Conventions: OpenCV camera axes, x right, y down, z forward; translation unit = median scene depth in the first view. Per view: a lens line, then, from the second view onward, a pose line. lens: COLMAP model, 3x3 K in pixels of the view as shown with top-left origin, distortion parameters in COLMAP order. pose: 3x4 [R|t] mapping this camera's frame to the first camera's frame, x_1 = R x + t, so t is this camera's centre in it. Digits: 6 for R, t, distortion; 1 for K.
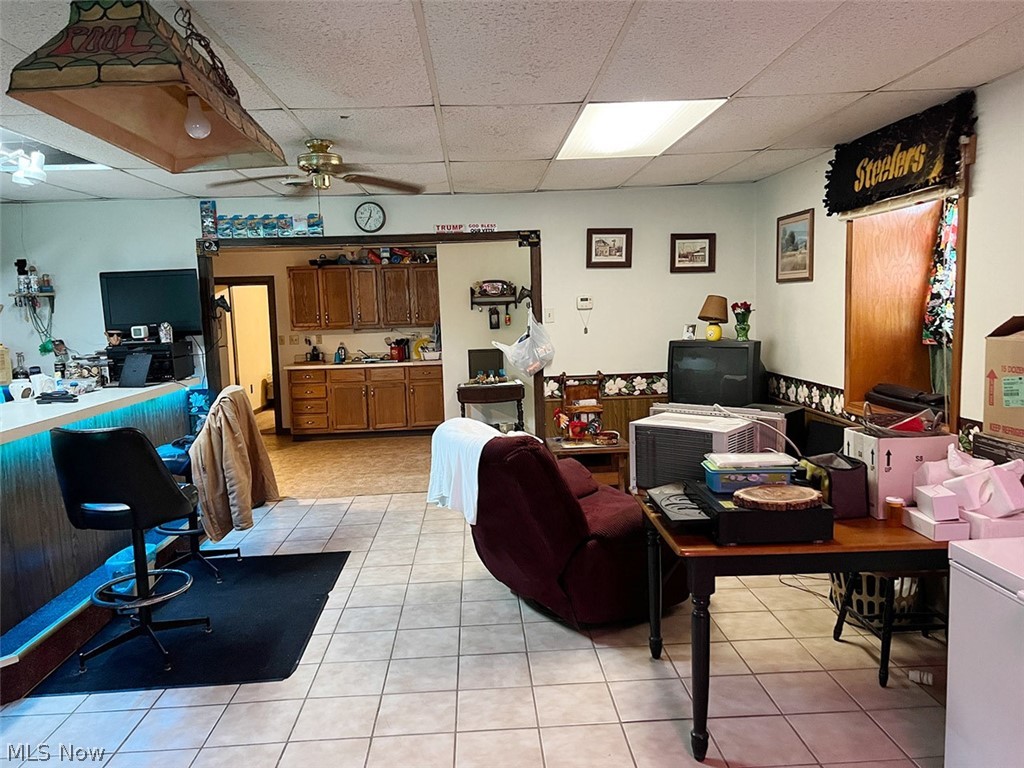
lens RADIAL K [[766.3, 0, 514.3], [0, 766.3, 386.1], [0, 0, 1]] dist [0.060908, -0.068647]
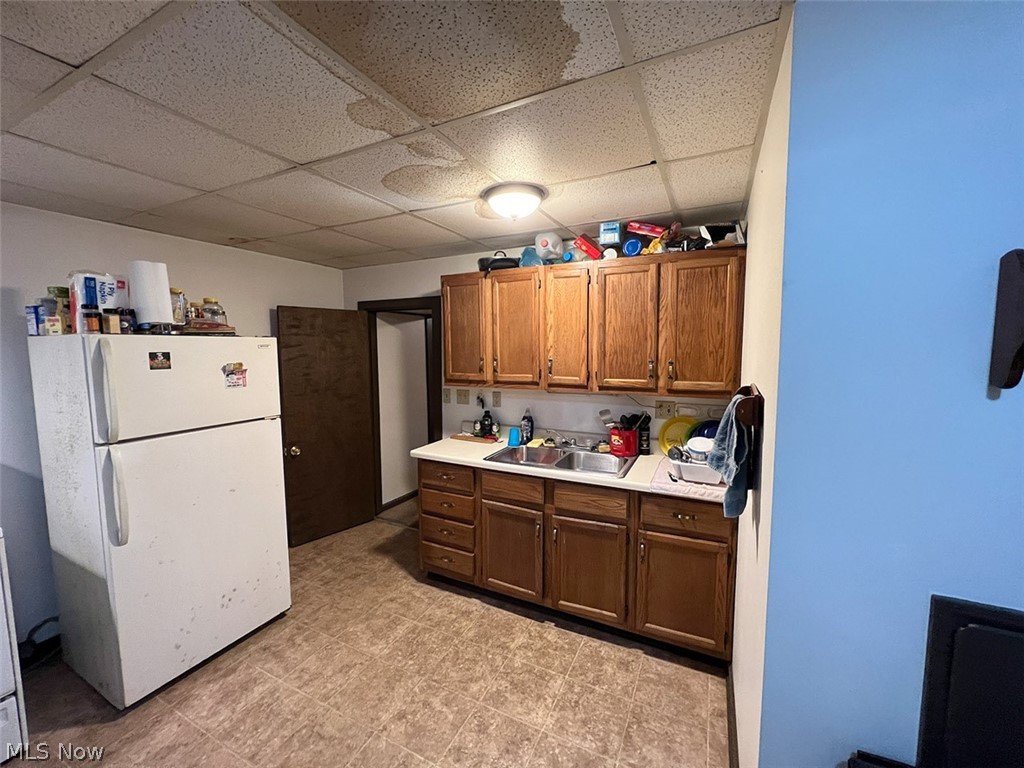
lens RADIAL K [[408.7, 0, 512.1], [0, 408.7, 381.9], [0, 0, 1]] dist [-0.001247, -0.000243]
pose [[0.876879, 0.066928, -0.476028, -0.186045], [-0.070791, 0.997443, 0.009835, -0.159506], [0.475469, 0.025075, 0.879375, 1.471500]]
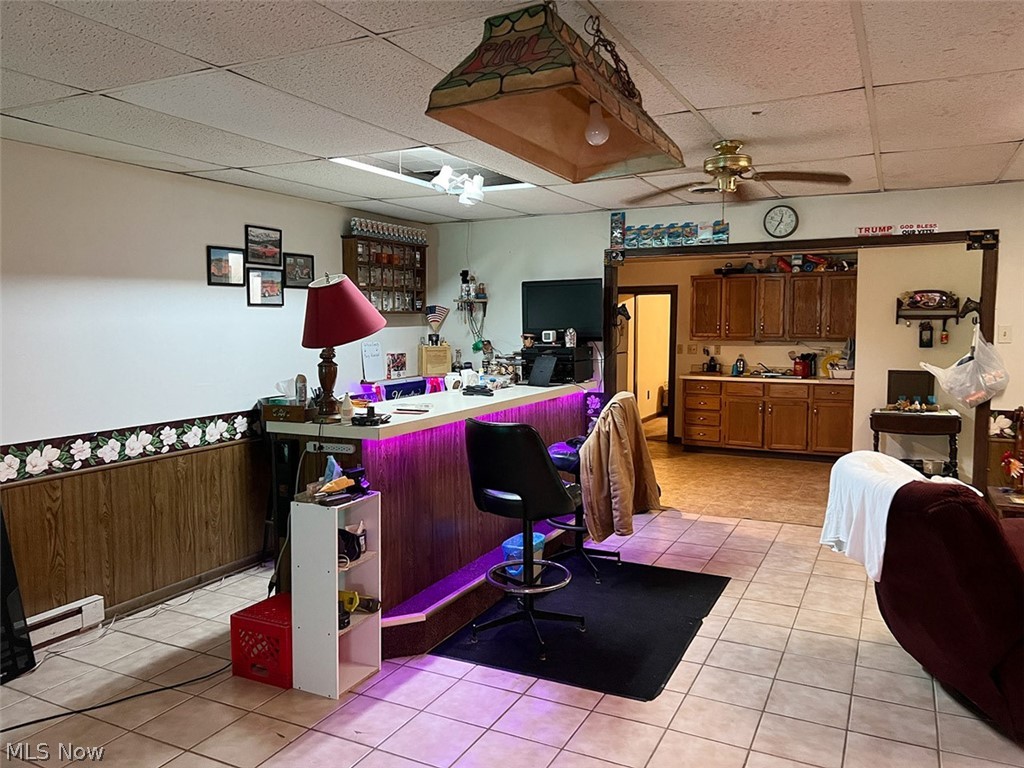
lens RADIAL K [[766.3, 0, 505.1], [0, 766.3, 378.7], [0, 0, 1]] dist [0.060908, -0.068647]
pose [[0.864838, 0.066783, -0.497590, 0.001633], [-0.077696, 0.996976, -0.001233, -0.004781], [0.496003, 0.039727, 0.867412, 0.045709]]
